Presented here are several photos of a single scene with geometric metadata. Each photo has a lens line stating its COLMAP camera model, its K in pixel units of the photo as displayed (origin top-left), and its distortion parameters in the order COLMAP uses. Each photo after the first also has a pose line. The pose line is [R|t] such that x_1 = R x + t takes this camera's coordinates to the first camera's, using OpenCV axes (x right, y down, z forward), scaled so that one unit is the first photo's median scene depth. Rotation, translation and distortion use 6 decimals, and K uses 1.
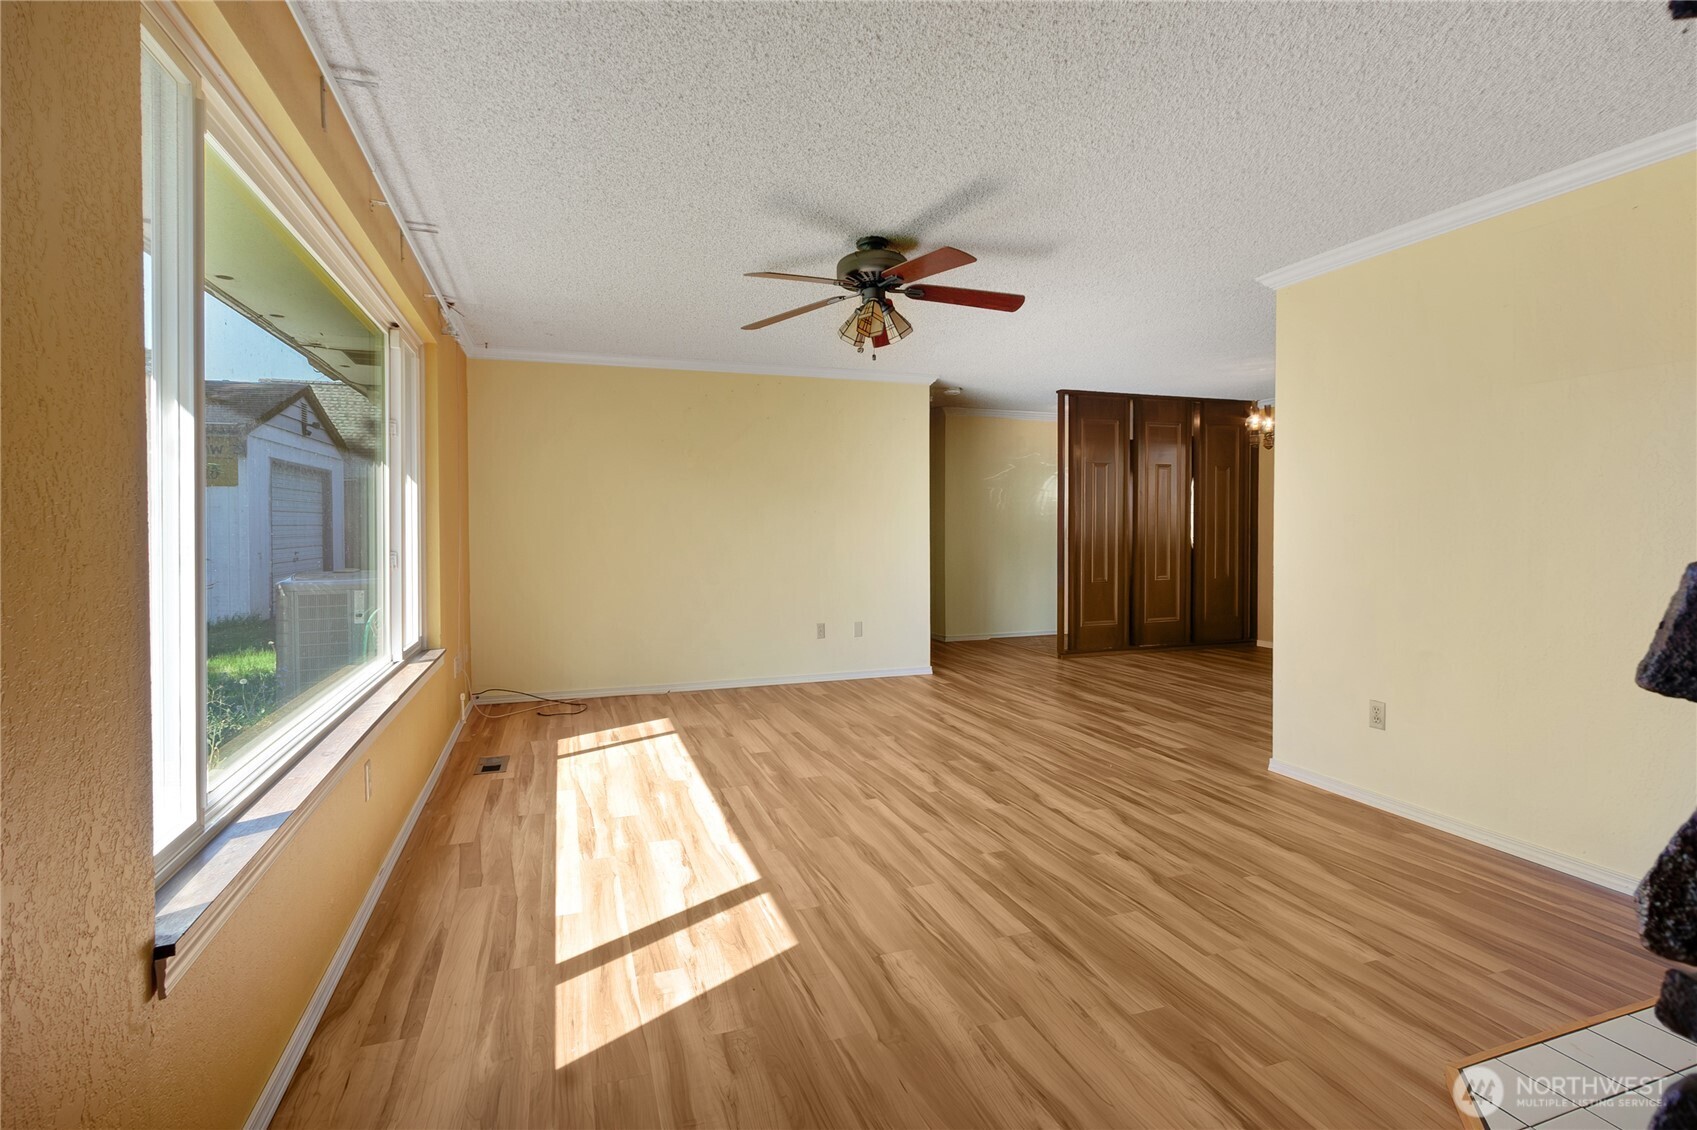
lens RADIAL K [[782.6, 0, 840.1], [0, 782.6, 537.8], [0, 0, 1]] dist [0.000248, 0.000071]
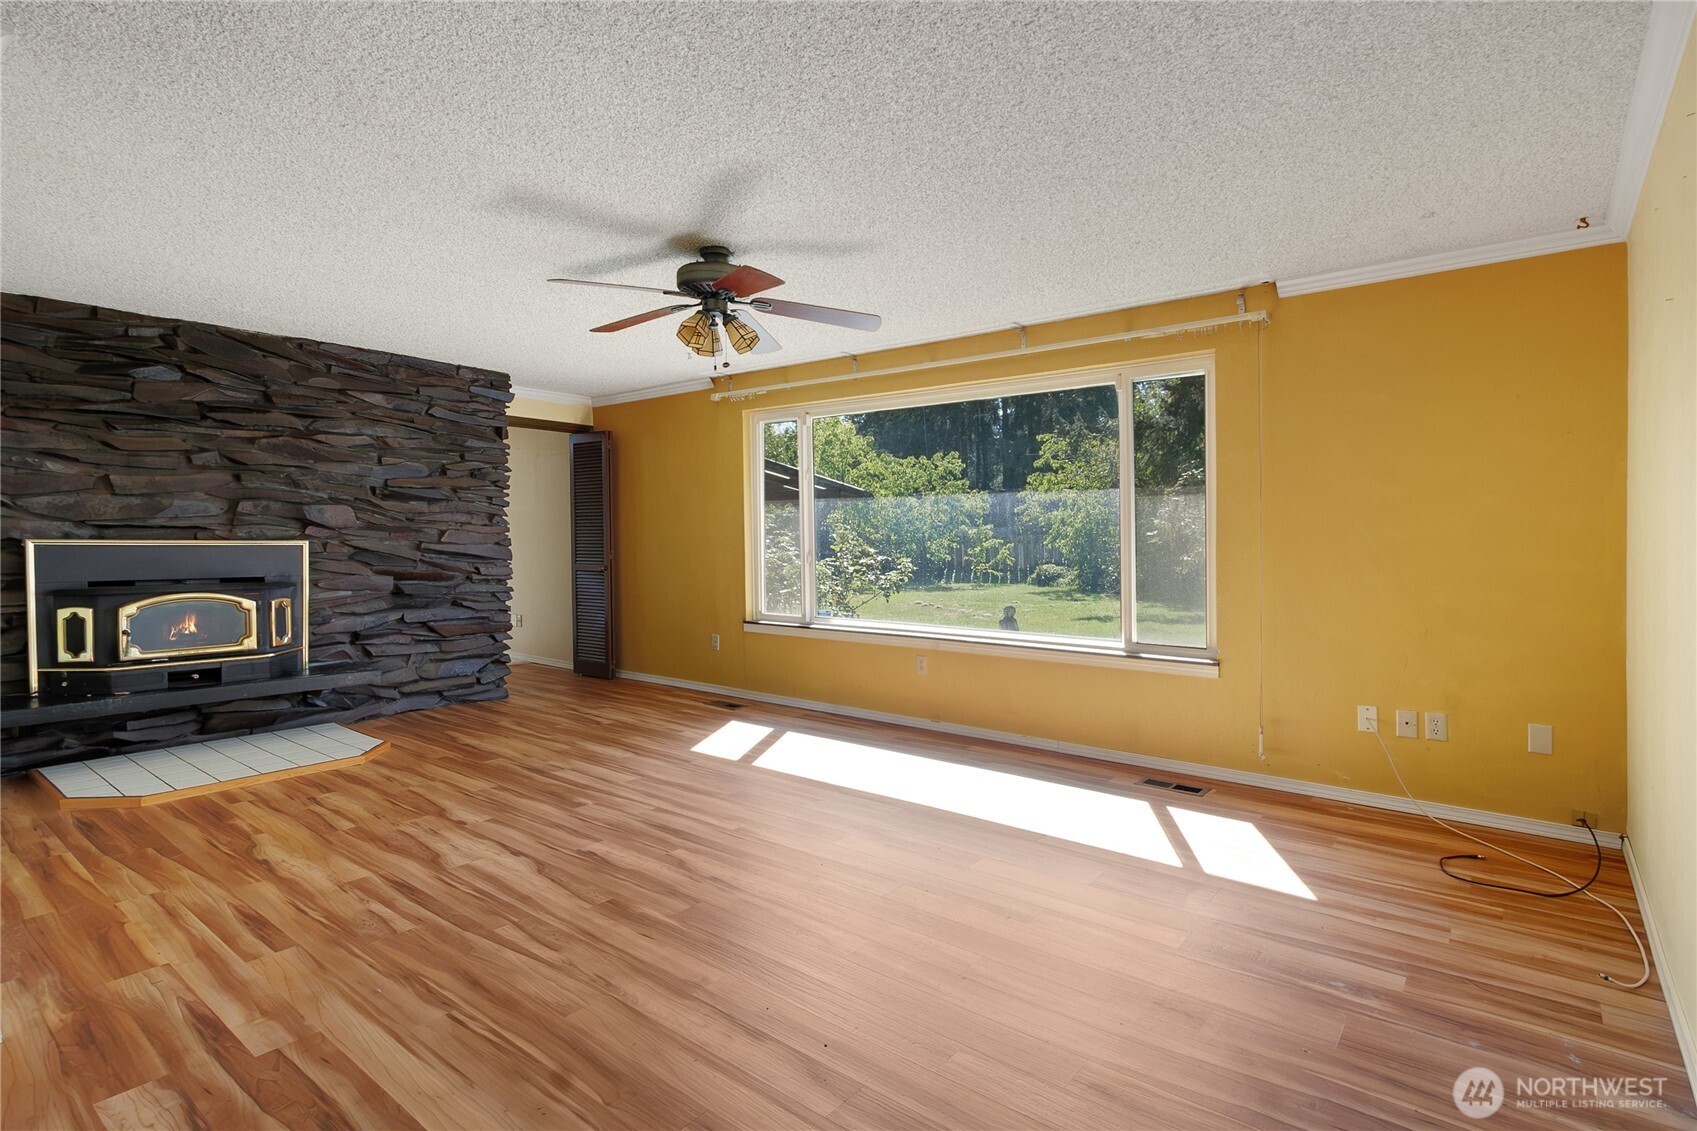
lens RADIAL K [[782.6, 0, 840.1], [0, 782.6, 538.3], [0, 0, 1]] dist [0.000248, 0.000071]
pose [[-0.834739, 0.004161, -0.550631, 0.465015], [-0.004691, 0.999881, 0.014668, -0.004086], [0.550627, 0.014827, -0.834620, 1.958051]]
